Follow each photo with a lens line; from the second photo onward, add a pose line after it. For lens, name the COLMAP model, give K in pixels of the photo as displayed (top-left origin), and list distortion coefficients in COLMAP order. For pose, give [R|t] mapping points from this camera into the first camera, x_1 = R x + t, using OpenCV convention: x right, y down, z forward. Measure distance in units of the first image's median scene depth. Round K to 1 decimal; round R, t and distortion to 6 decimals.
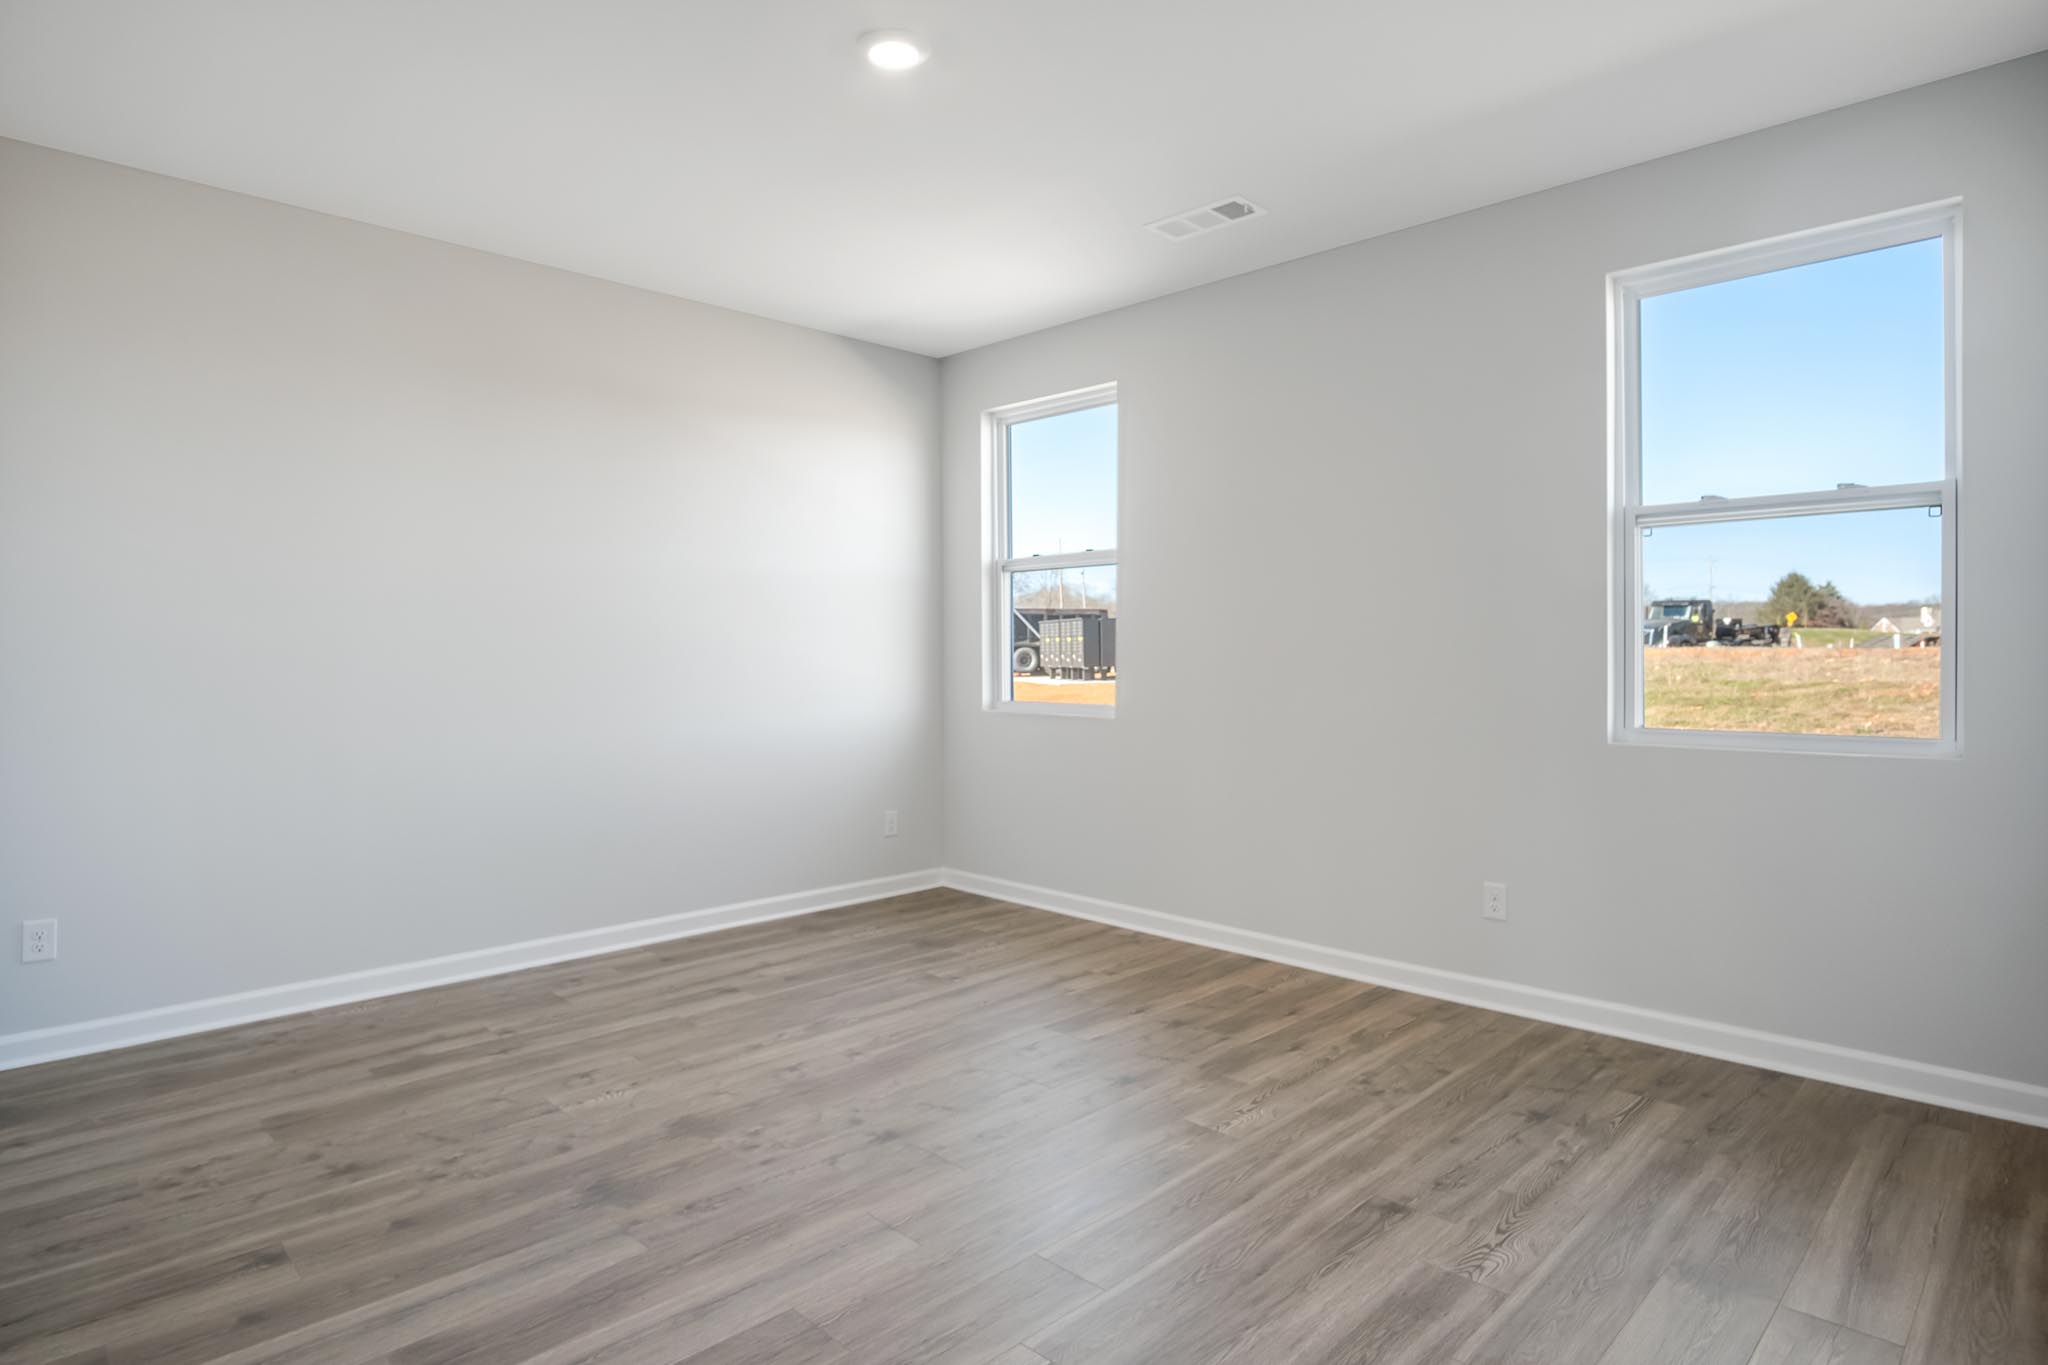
lens RADIAL K [[1112.6, 0, 1024.0], [0, 1112.6, 682.5], [0, 0, 1]] dist [-0.022450, 0.002608]
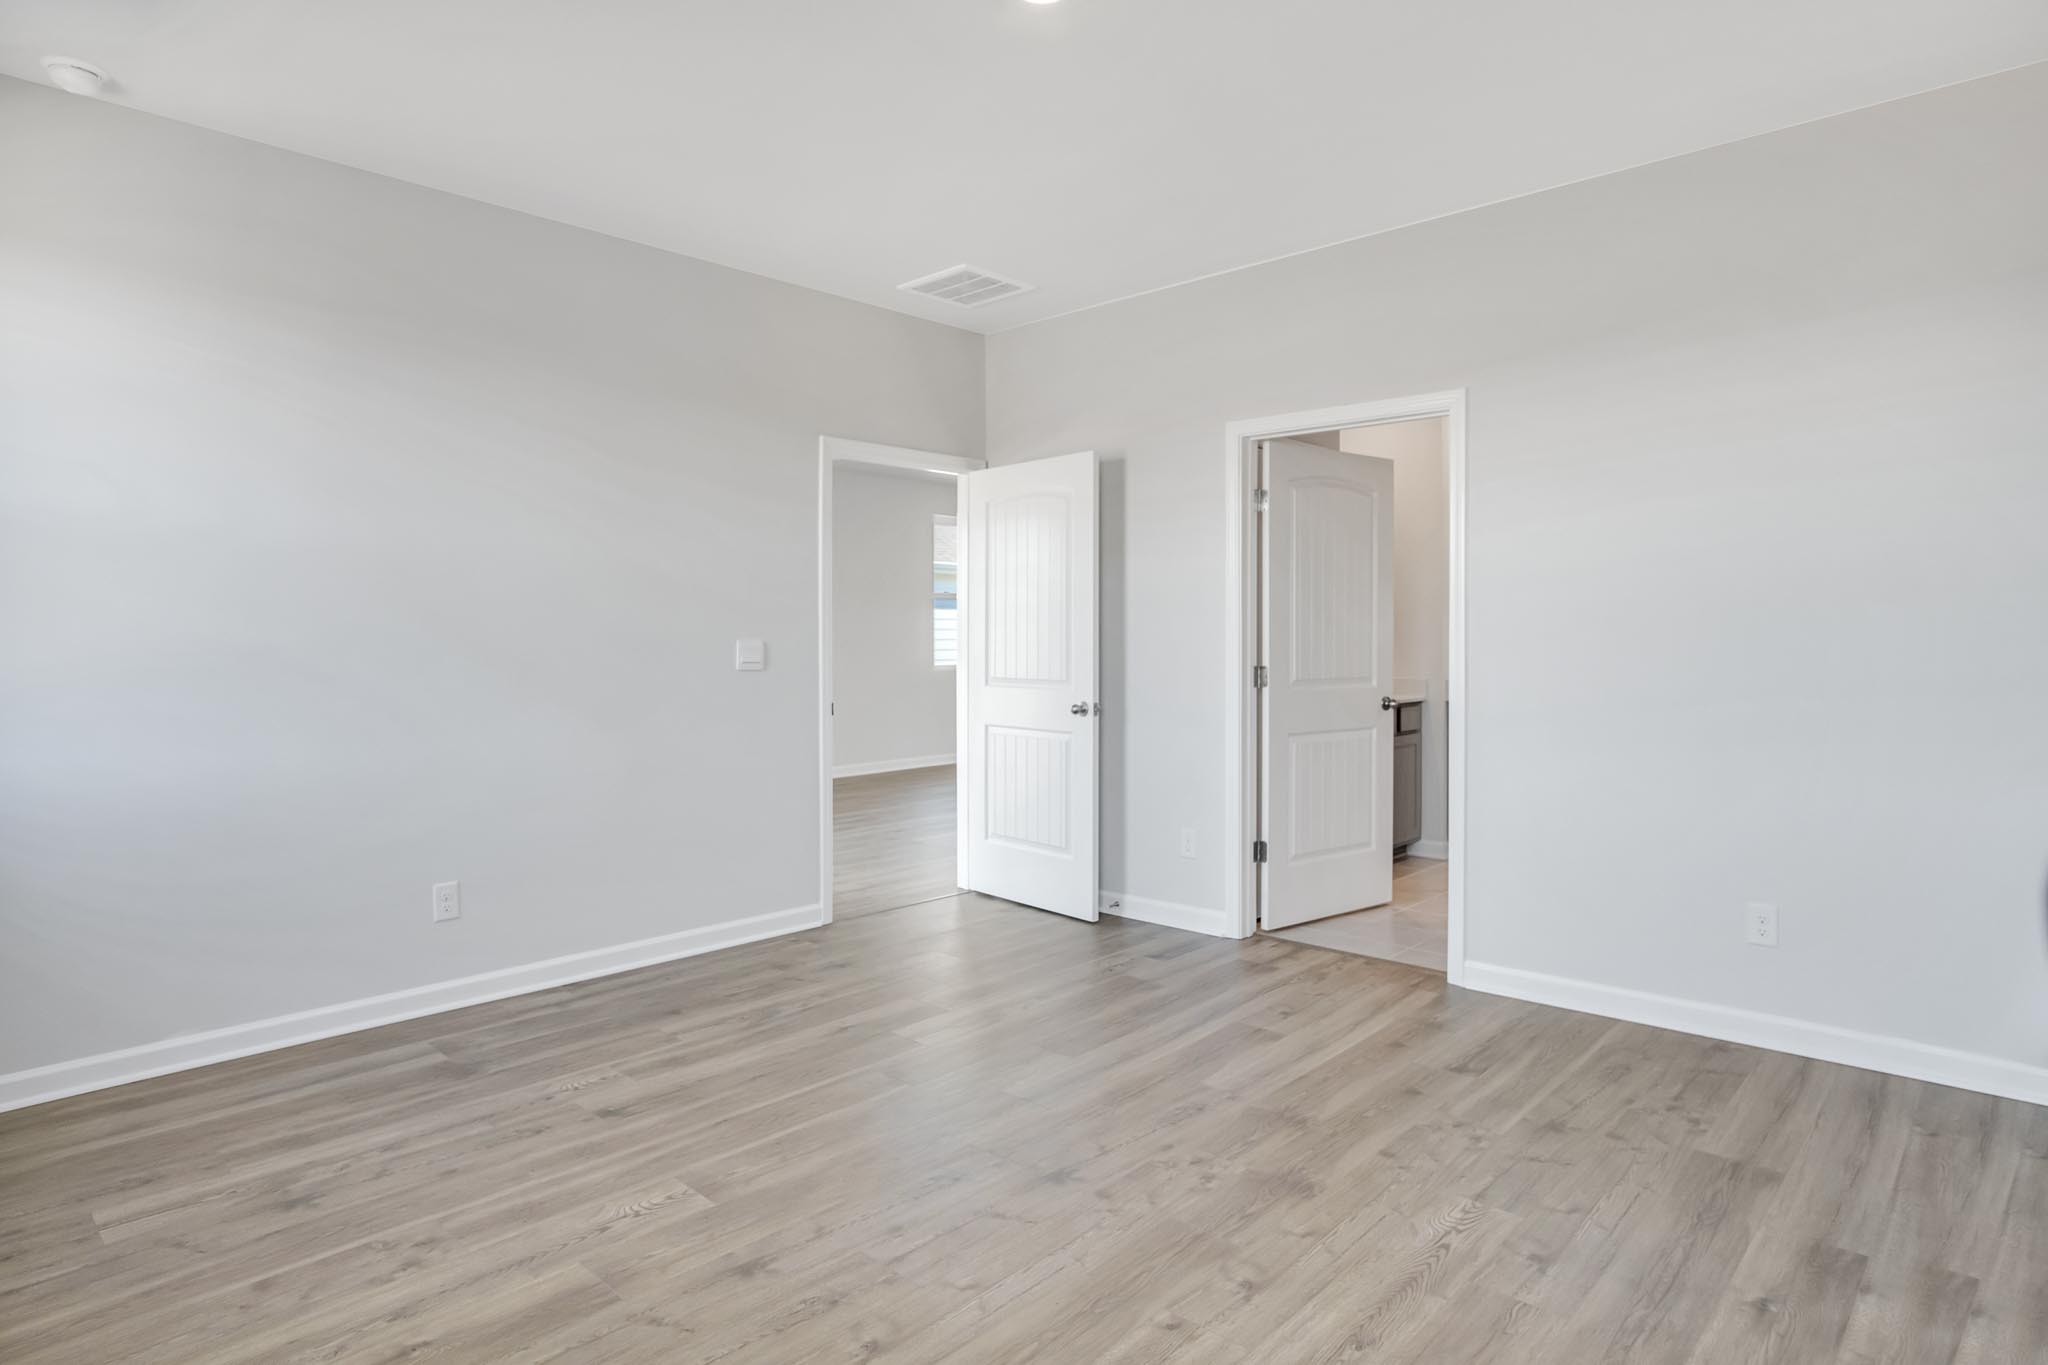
lens RADIAL K [[1112.6, 0, 1024.0], [0, 1112.6, 682.5], [0, 0, 1]] dist [-0.022450, 0.002608]
pose [[-0.999308, 0.010680, -0.035621, -0.067424], [0.008229, 0.997634, 0.068260, -0.058445], [0.036266, 0.067920, -0.997031, 1.908273]]
